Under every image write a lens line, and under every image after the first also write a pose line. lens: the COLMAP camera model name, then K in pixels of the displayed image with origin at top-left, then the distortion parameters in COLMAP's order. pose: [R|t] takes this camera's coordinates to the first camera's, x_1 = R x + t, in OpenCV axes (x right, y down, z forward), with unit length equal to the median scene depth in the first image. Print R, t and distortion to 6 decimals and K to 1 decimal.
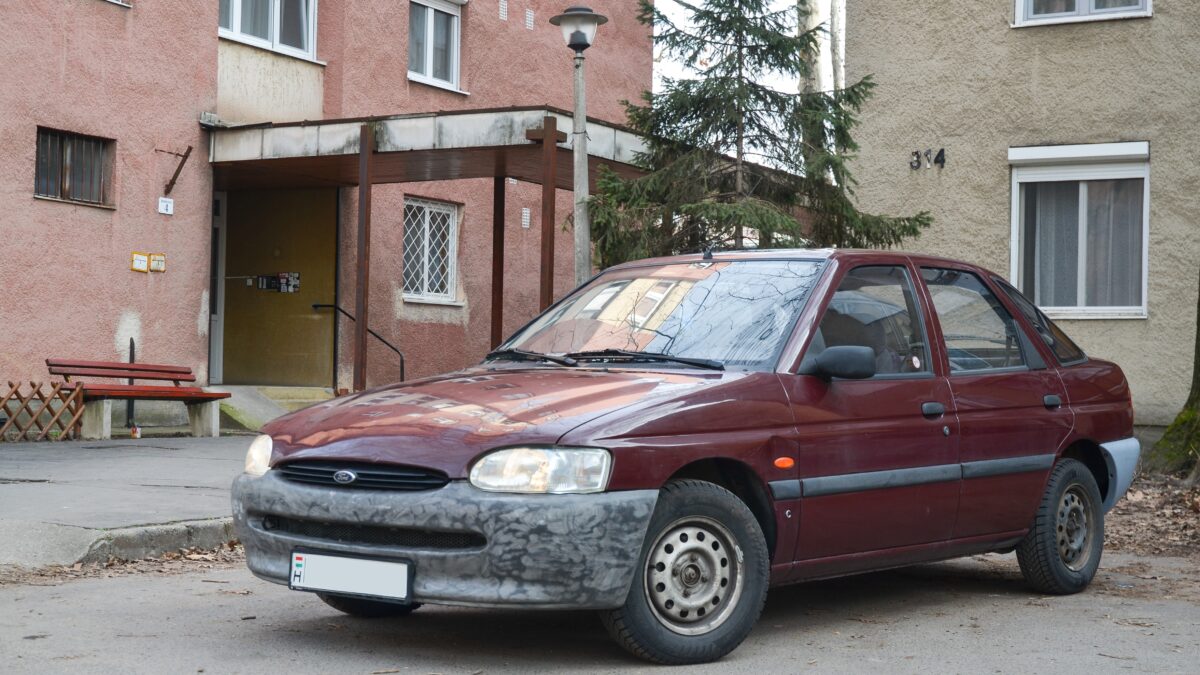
lens RADIAL K [[1763.0, 0, 635.5], [0, 1763.0, 367.2], [0, 0, 1]] dist [-0.002276, 0.000000]
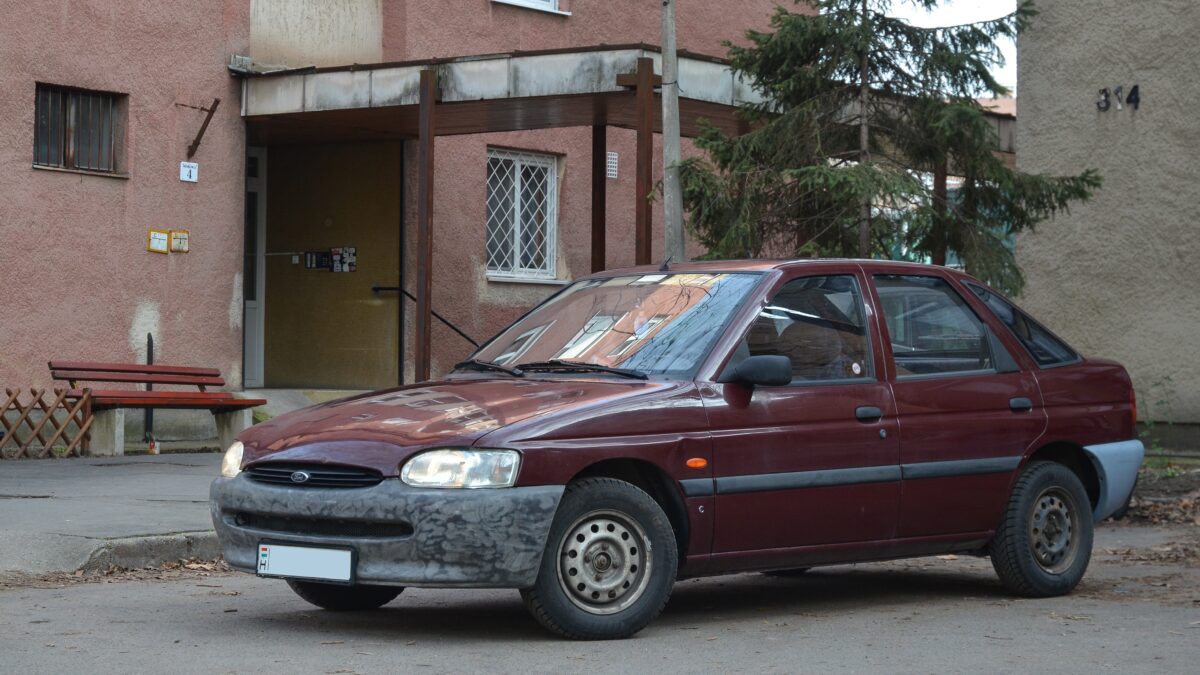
lens RADIAL K [[2465.2, 0, 600.6], [0, 2465.2, 336.4], [0, 0, 1]] dist [0.010662, 0.000000]
pose [[0.994643, -0.012054, -0.102665, 0.108154], [0.011227, 0.999900, -0.008627, -0.007316], [0.102758, 0.007429, 0.994679, -0.320042]]
